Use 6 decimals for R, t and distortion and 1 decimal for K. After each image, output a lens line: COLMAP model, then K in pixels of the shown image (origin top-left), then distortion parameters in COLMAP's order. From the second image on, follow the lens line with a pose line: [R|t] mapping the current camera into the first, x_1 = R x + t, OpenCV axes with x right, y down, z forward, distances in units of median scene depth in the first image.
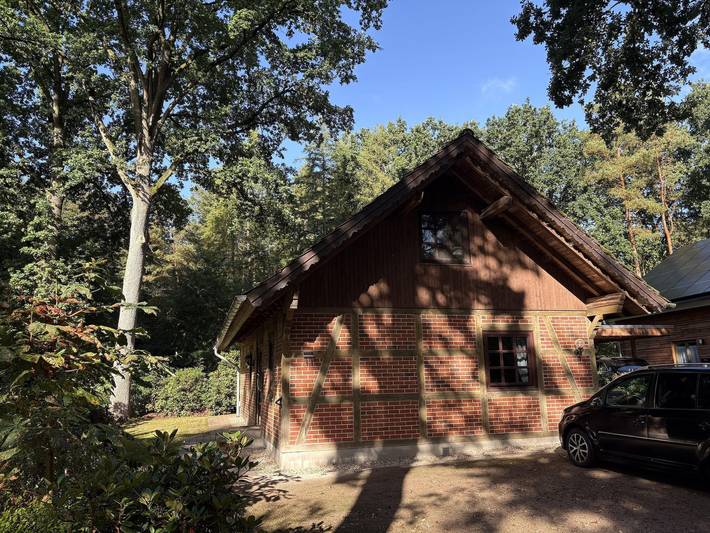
lens RADIAL K [[551.3, 0, 355.0], [0, 551.3, 266.5], [0, 0, 1]] dist [0.003327, -0.005733]
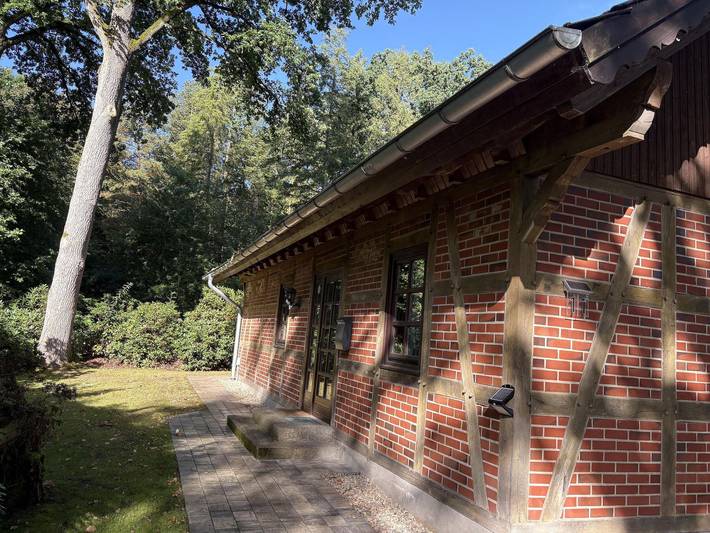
lens RADIAL K [[551.3, 0, 355.0], [0, 551.3, 266.5], [0, 0, 1]] dist [0.003327, -0.005733]
pose [[0.988536, 0.124409, 0.085552, -0.119152], [-0.129916, 0.989578, 0.062110, 0.061718], [-0.076934, -0.072513, 0.994396, 0.274147]]
